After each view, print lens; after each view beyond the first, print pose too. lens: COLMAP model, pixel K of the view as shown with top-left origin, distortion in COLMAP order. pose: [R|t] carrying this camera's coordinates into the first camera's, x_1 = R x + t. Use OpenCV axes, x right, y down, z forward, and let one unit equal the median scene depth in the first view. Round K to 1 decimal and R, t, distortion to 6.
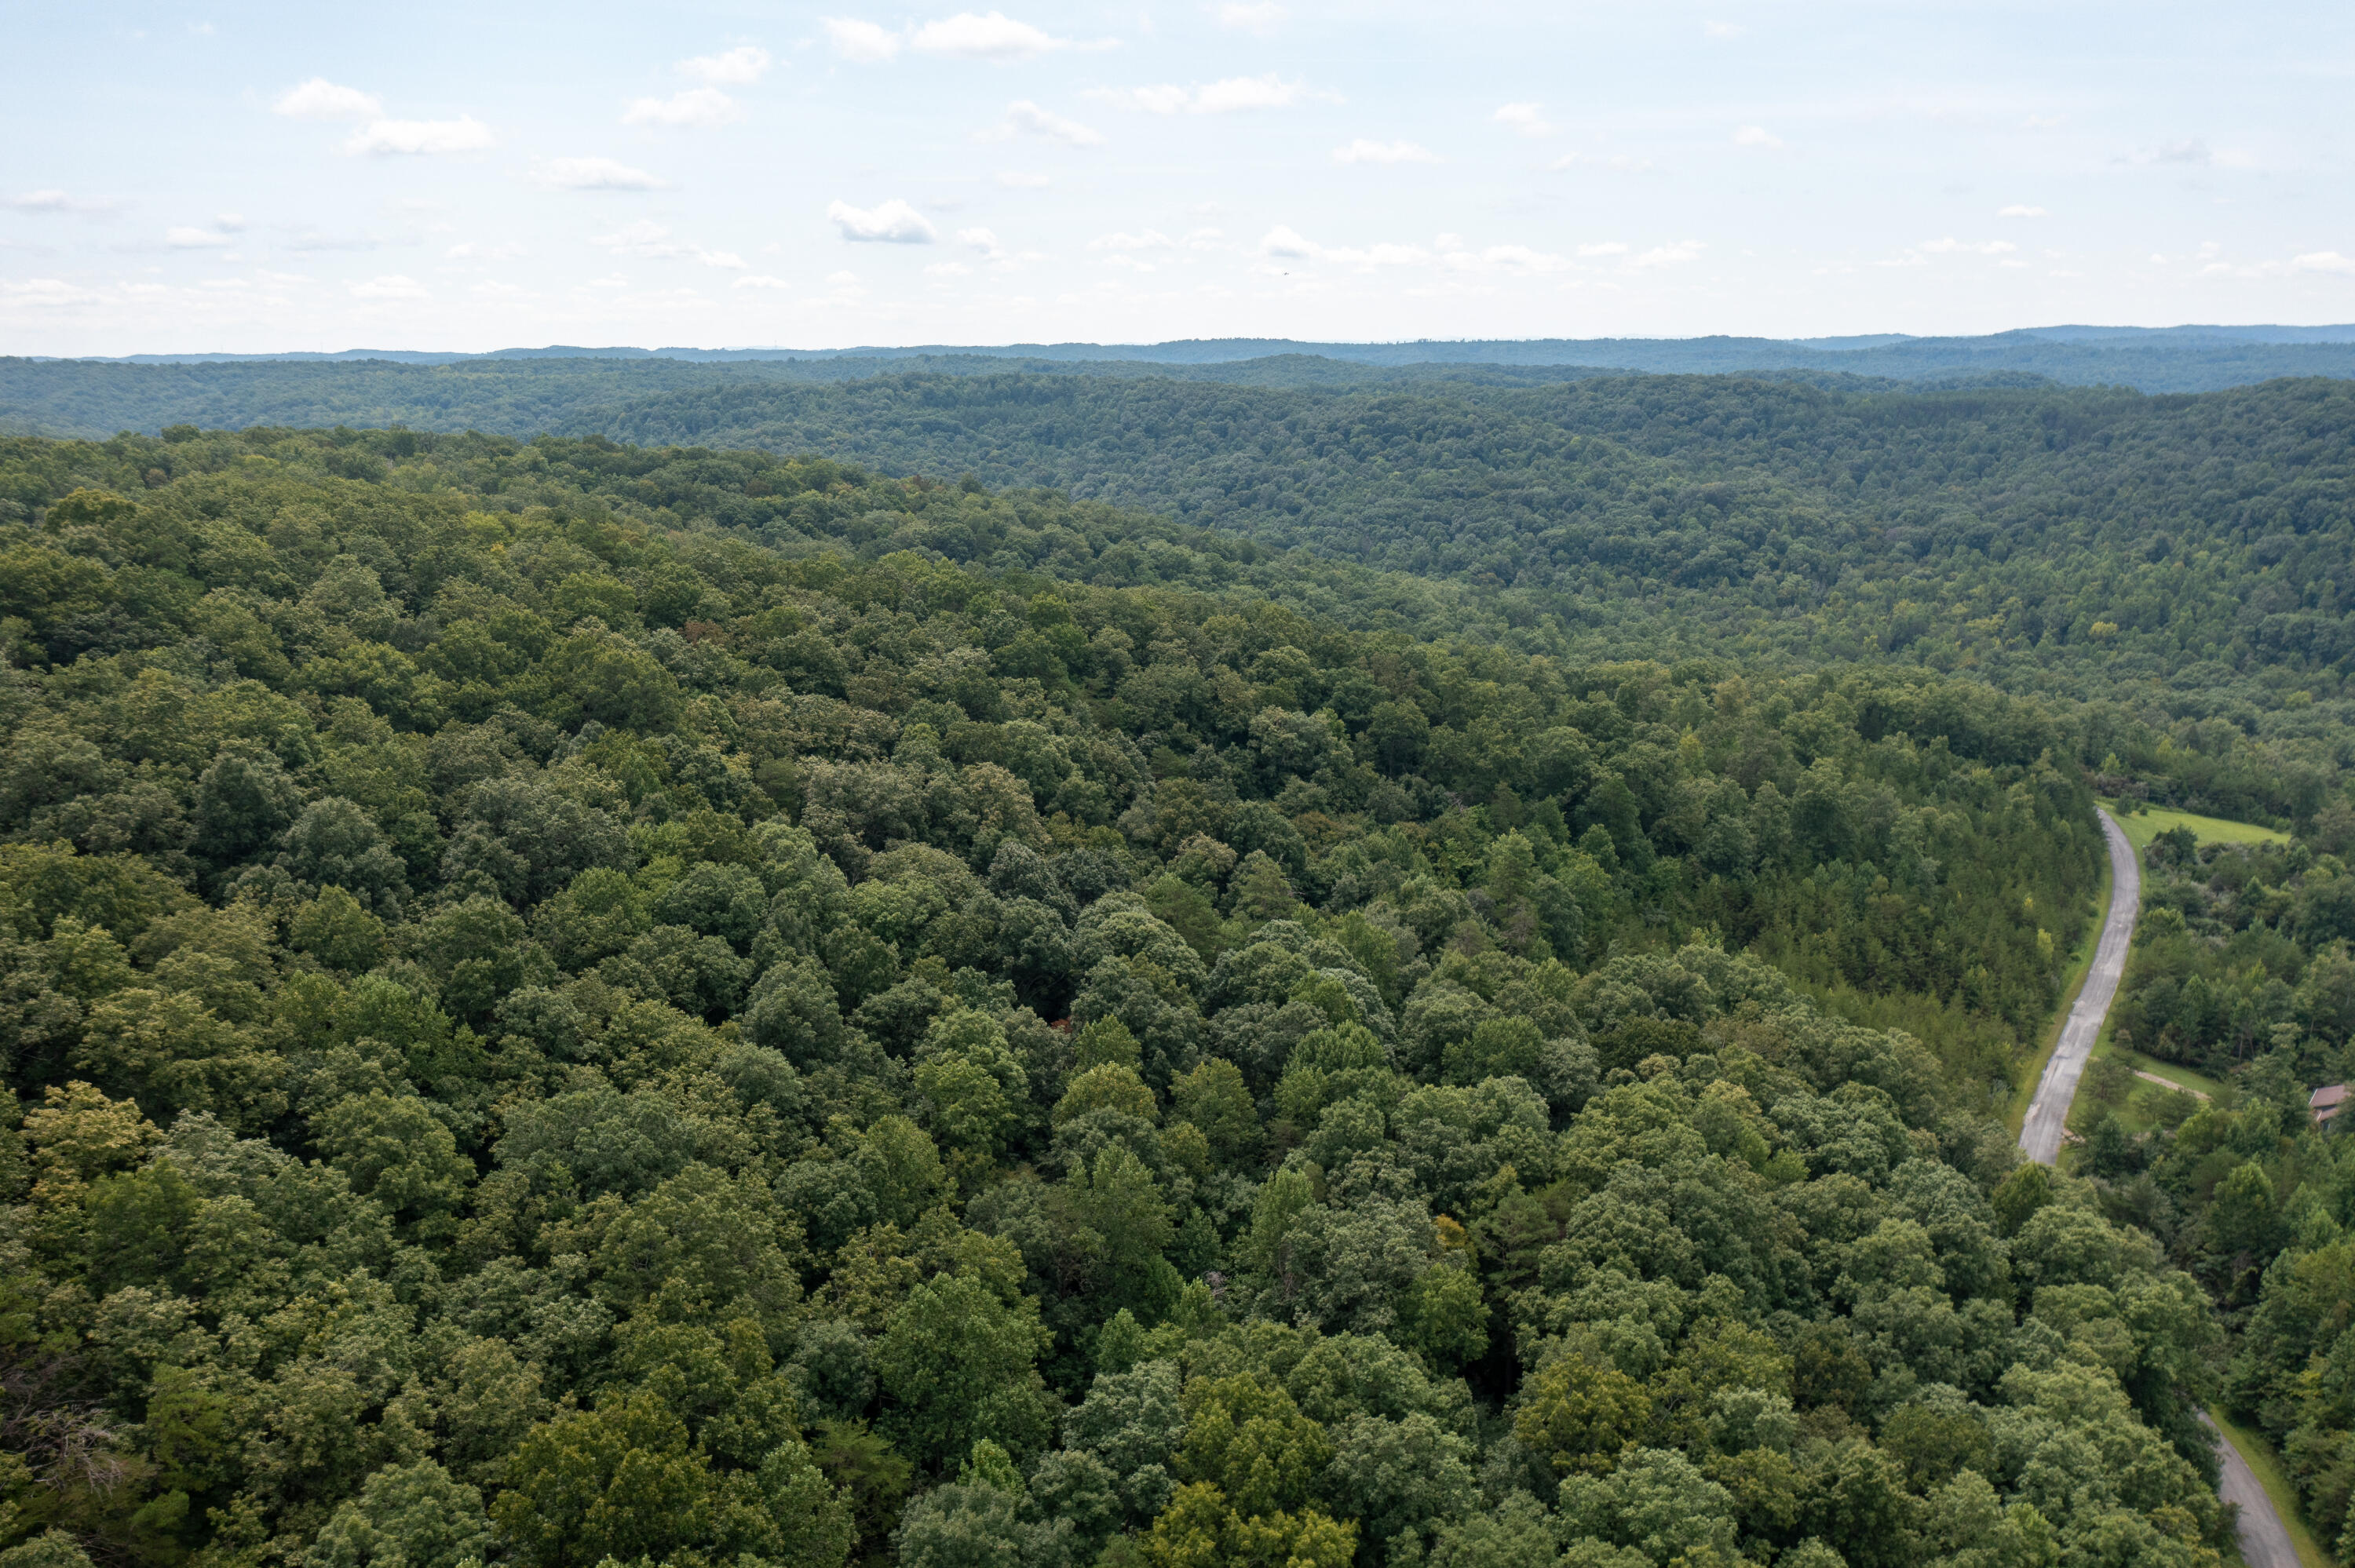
lens RADIAL K [[1865.5, 0, 1173.1], [0, 1865.5, 796.5], [0, 0, 1]] dist [-0.008874, 0.008618]
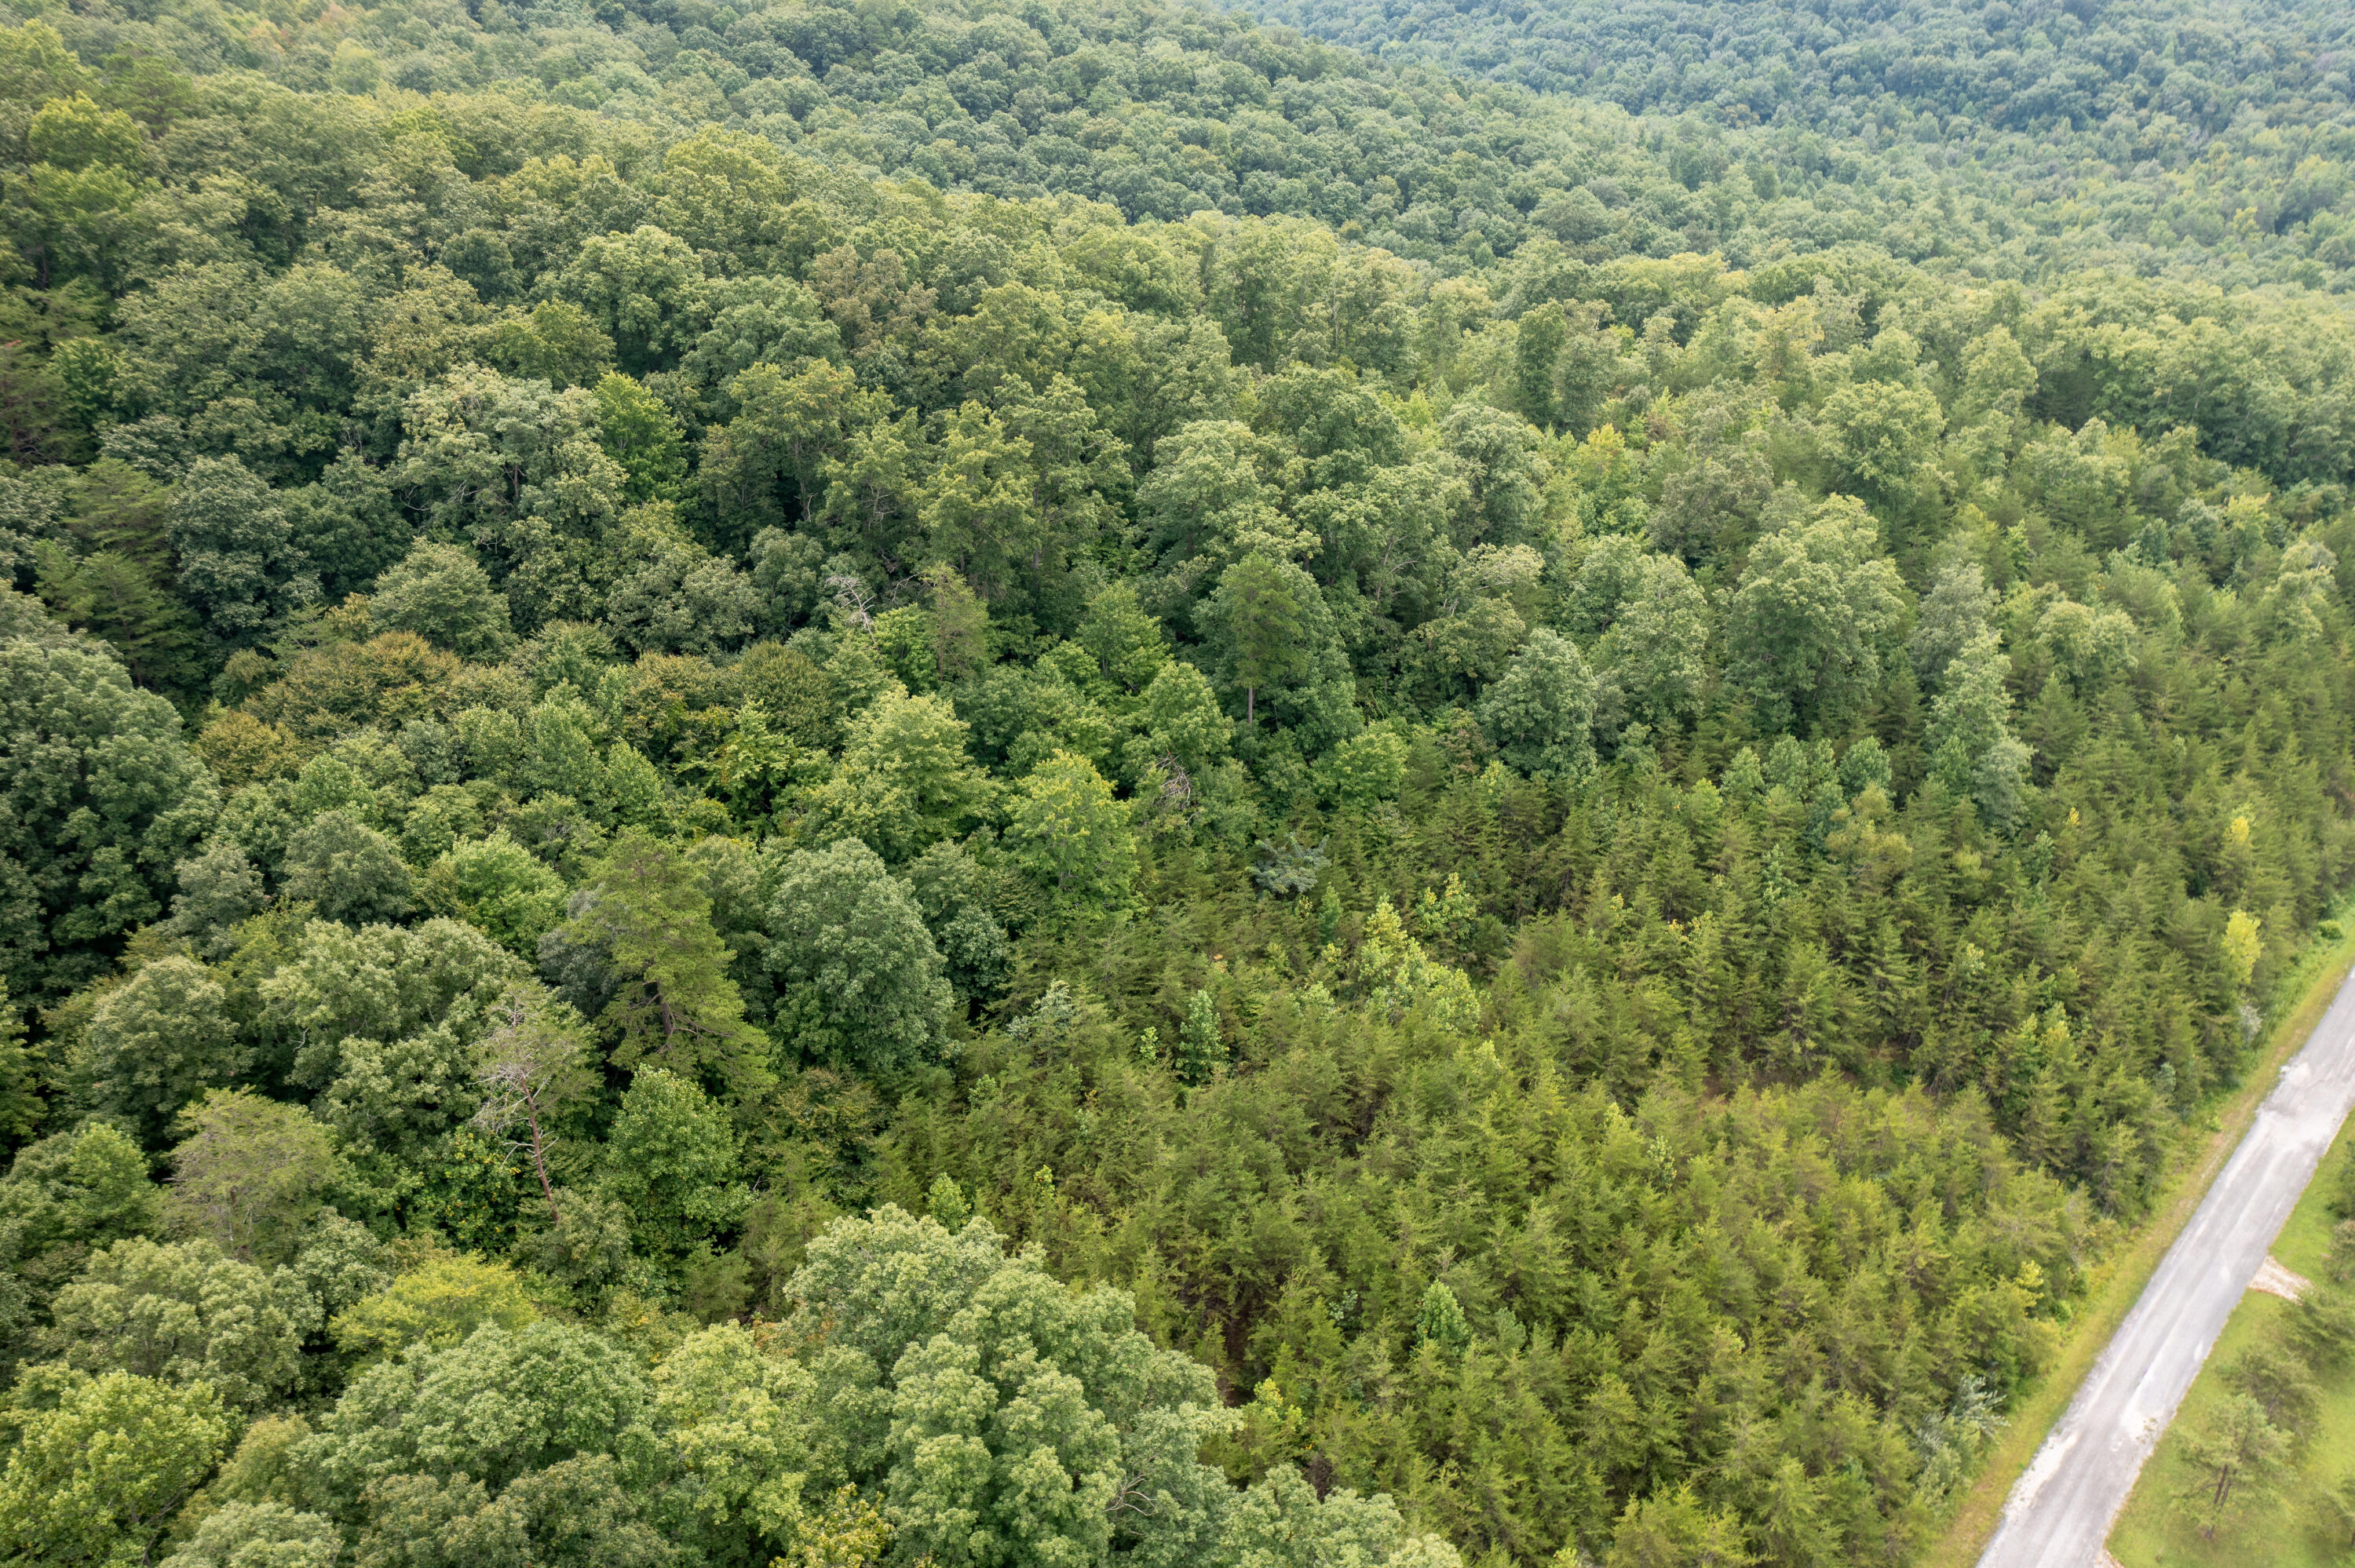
lens RADIAL K [[1865.5, 0, 1171.1], [0, 1865.5, 785.6], [0, 0, 1]] dist [-0.008874, 0.008618]
pose [[0.982800, 0.081997, -0.165468, 0.315252], [-0.041486, 0.971148, 0.234840, -0.065205], [0.179950, -0.223936, 0.957847, 0.581853]]
